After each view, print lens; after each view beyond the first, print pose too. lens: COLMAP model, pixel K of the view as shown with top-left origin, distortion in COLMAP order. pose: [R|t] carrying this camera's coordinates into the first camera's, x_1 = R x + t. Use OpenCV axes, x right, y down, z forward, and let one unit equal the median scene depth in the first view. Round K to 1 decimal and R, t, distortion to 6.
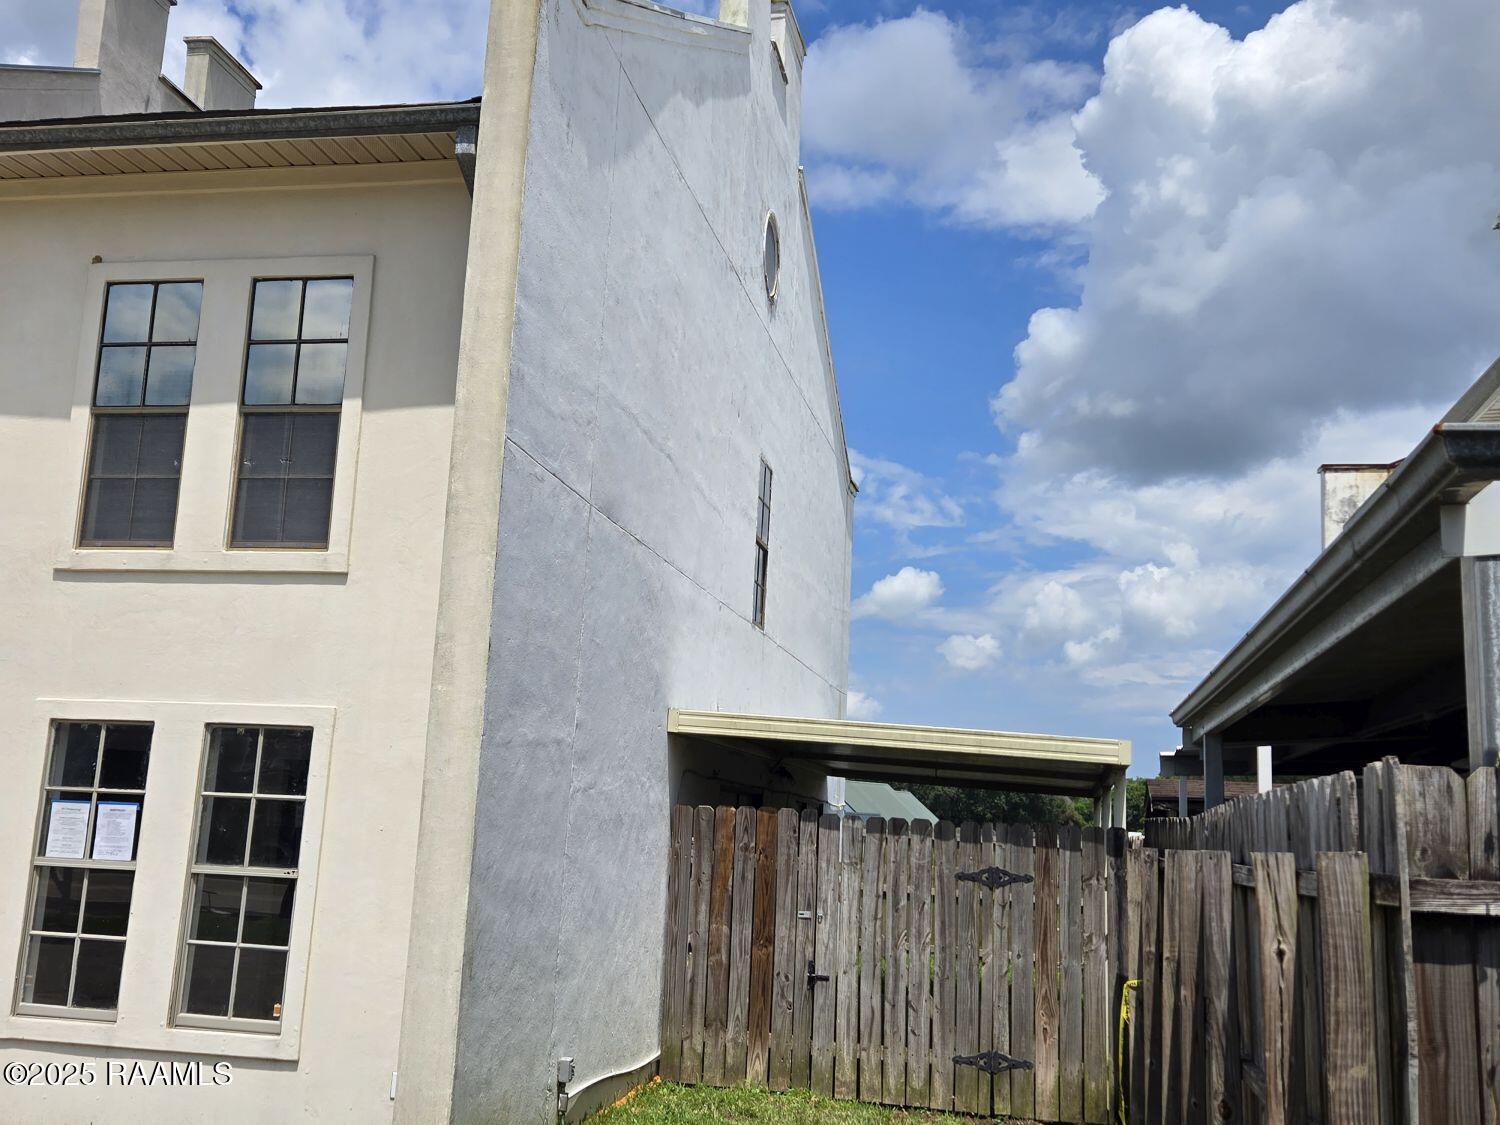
lens RADIAL K [[1499.0, 0, 750.0], [0, 1499.0, 562.5], [0, 0, 1]] dist [0.057160, -0.017651]
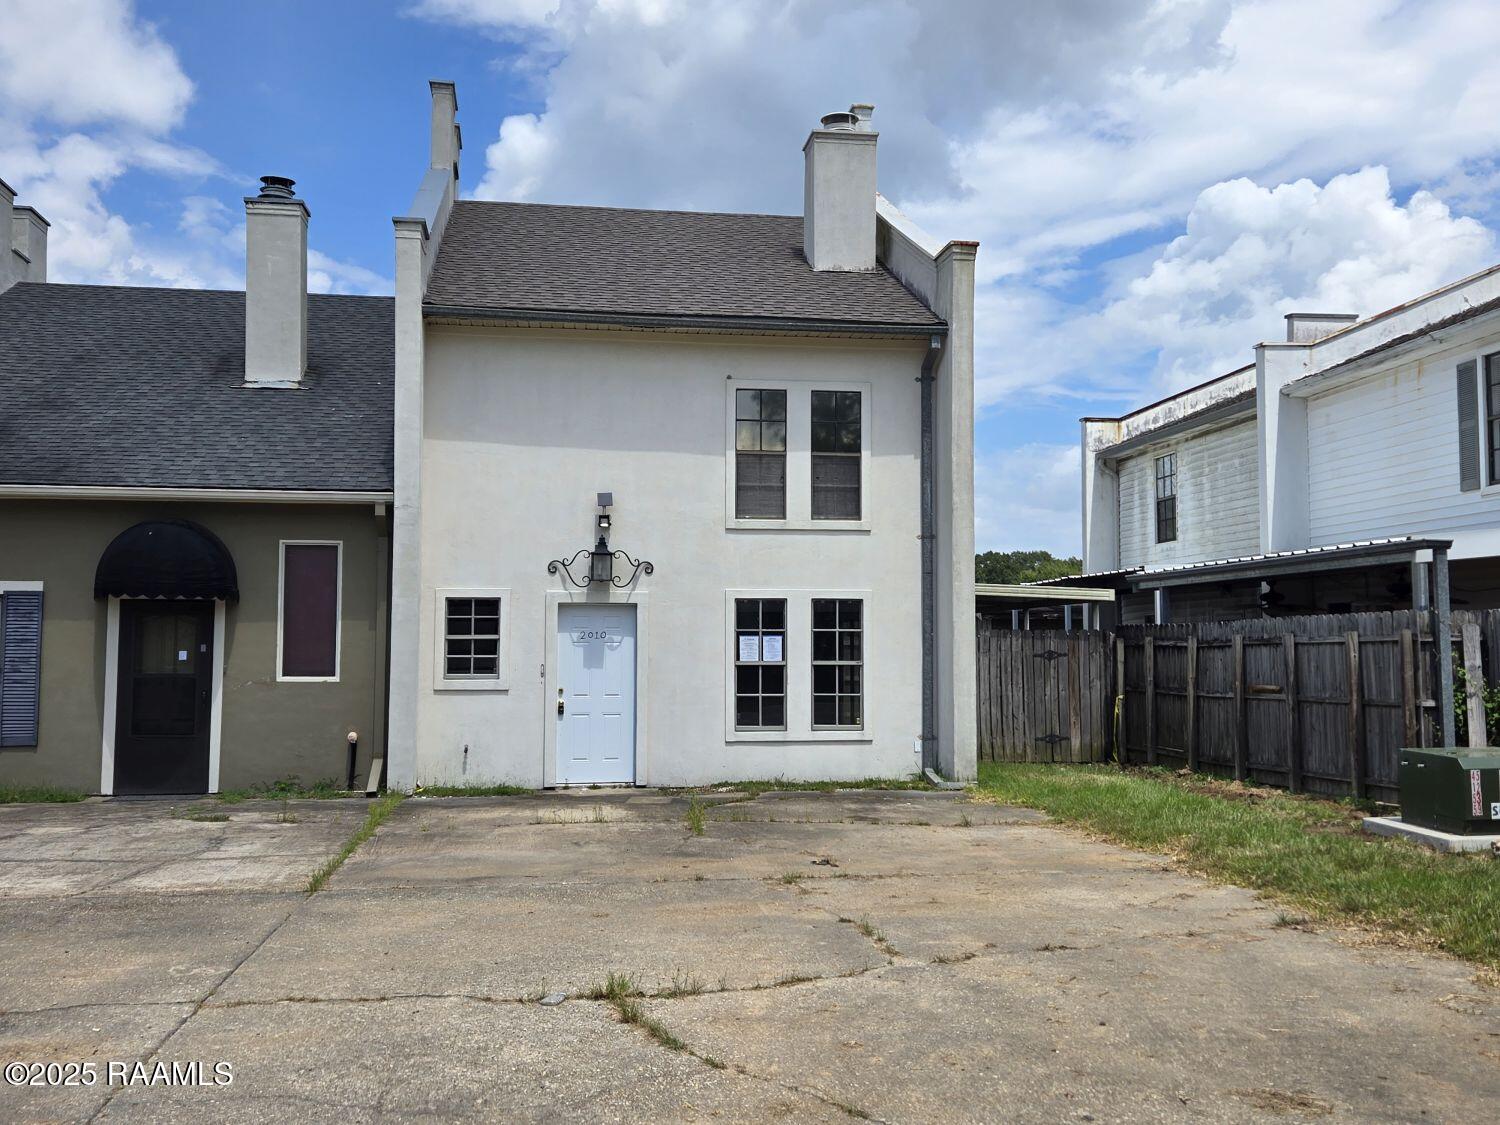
lens RADIAL K [[1499.0, 0, 750.0], [0, 1499.0, 562.5], [0, 0, 1]] dist [0.057160, -0.017651]
pose [[0.939795, -0.026098, 0.340741, -1.187454], [-0.015588, 0.992768, 0.119034, -0.206830], [-0.341383, -0.117179, 0.932591, -1.015221]]
